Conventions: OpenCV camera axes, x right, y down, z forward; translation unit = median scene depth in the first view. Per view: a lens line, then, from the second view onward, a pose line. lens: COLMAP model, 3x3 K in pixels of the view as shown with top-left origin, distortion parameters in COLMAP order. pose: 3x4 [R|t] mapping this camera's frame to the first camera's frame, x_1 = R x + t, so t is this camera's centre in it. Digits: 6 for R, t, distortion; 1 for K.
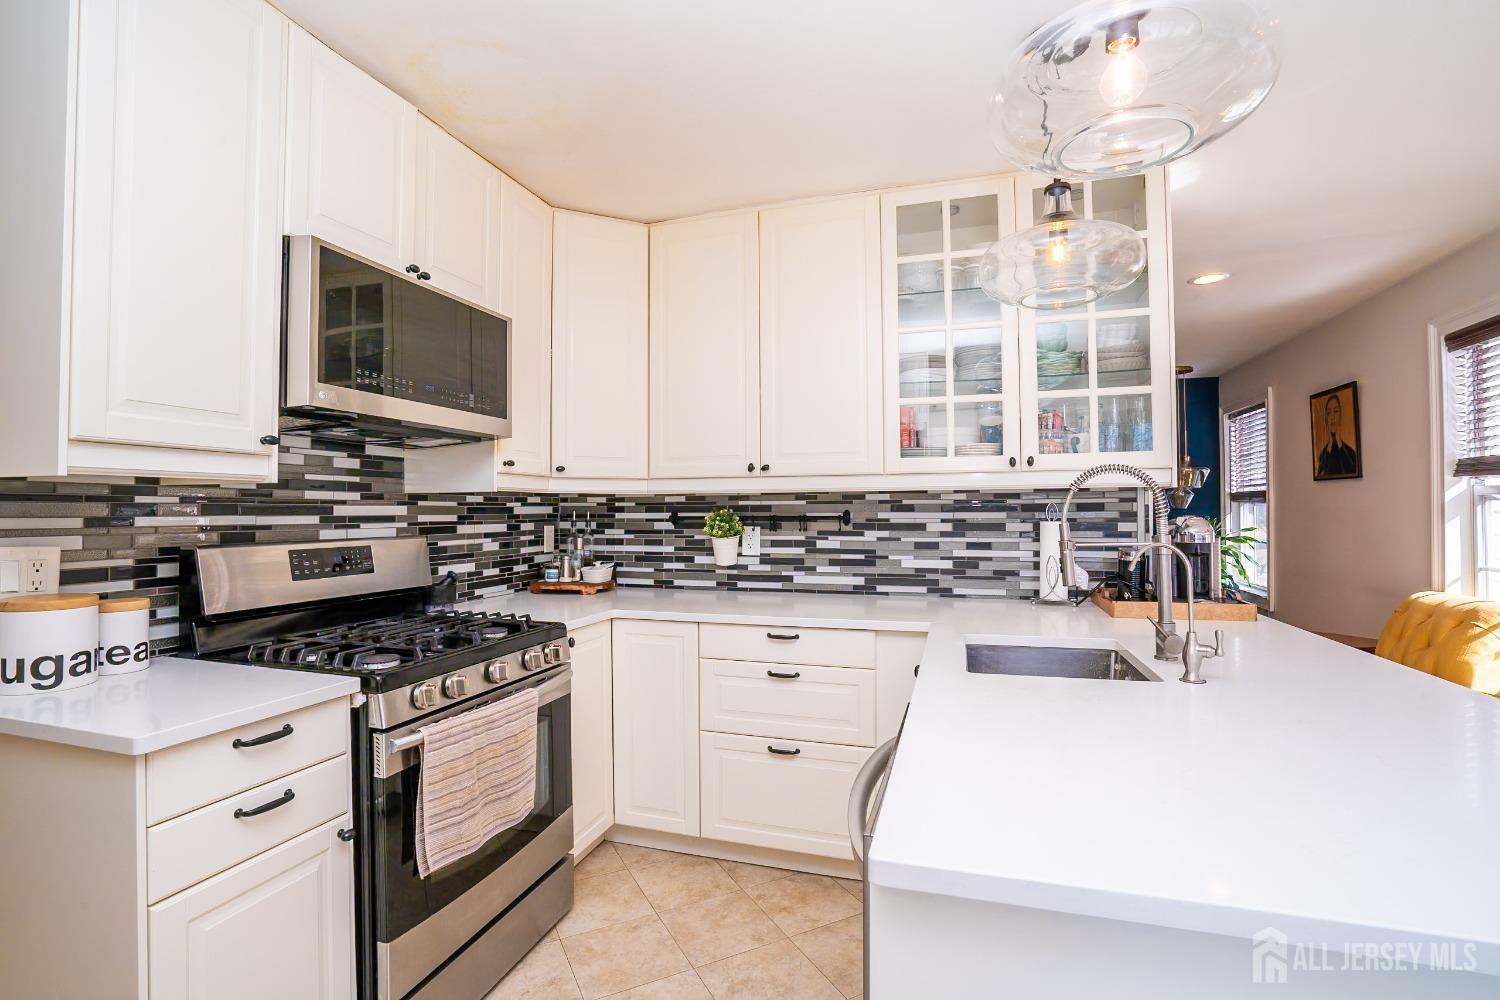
lens RADIAL K [[690.6, 0, 738.9], [0, 690.6, 496.1], [0, 0, 1]] dist [-0.040845, 0.003833]
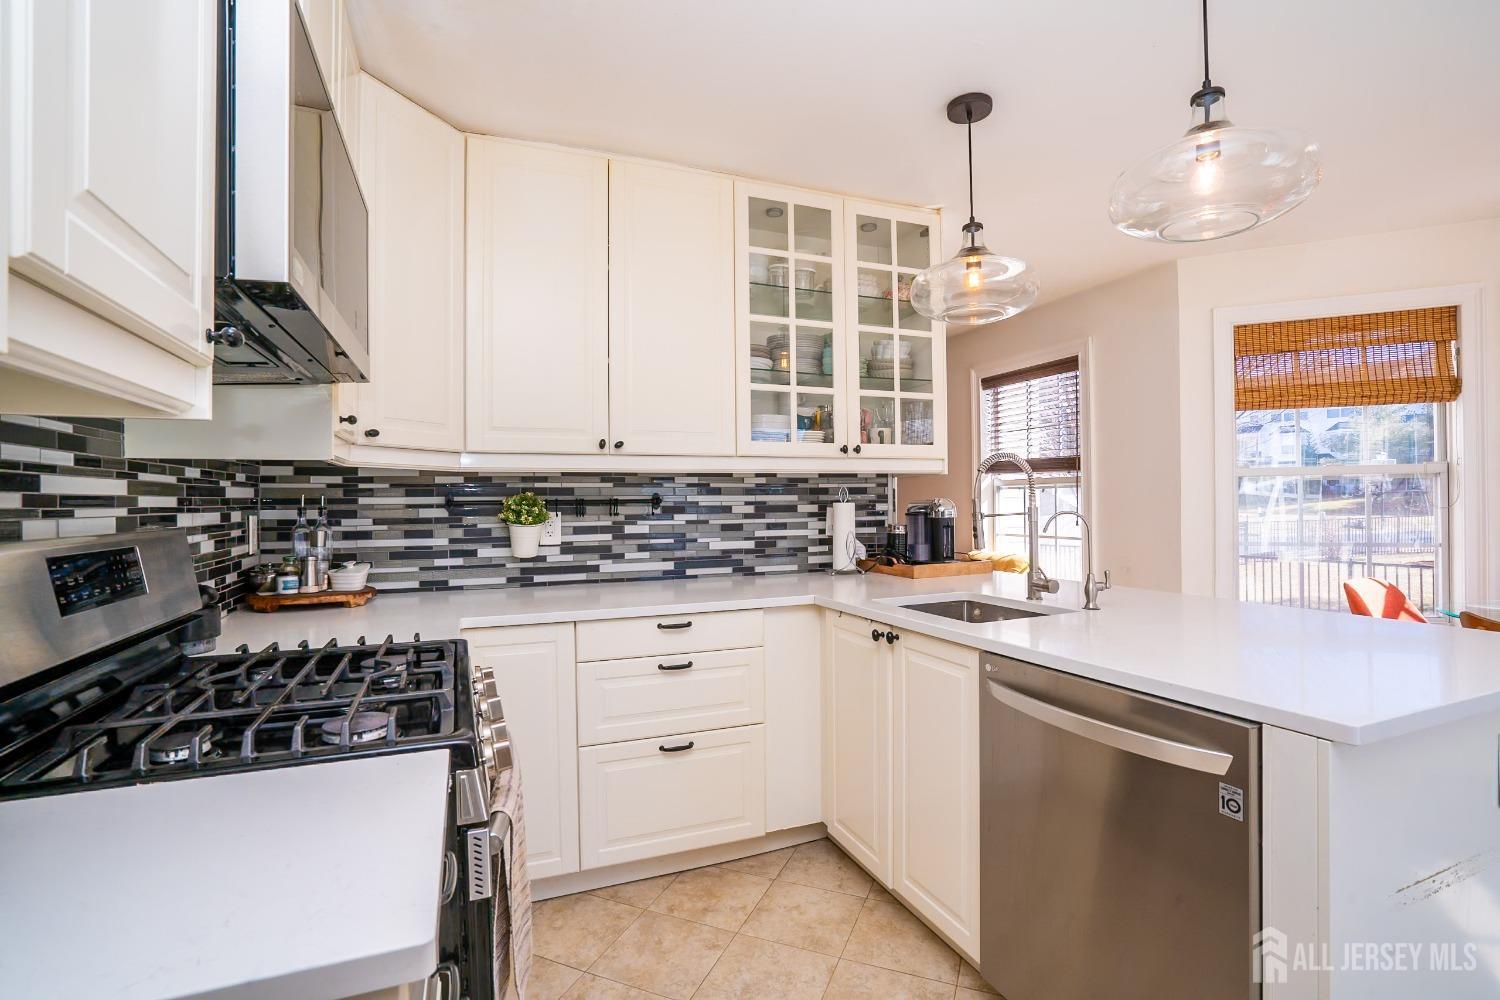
lens RADIAL K [[690.6, 0, 740.5], [0, 690.6, 496.4], [0, 0, 1]] dist [-0.040845, 0.003833]
pose [[0.768722, 0.001393, 0.639581, -0.391611], [-0.007737, 0.999945, 0.007122, 0.017791], [-0.639536, -0.010423, 0.768691, 0.190646]]
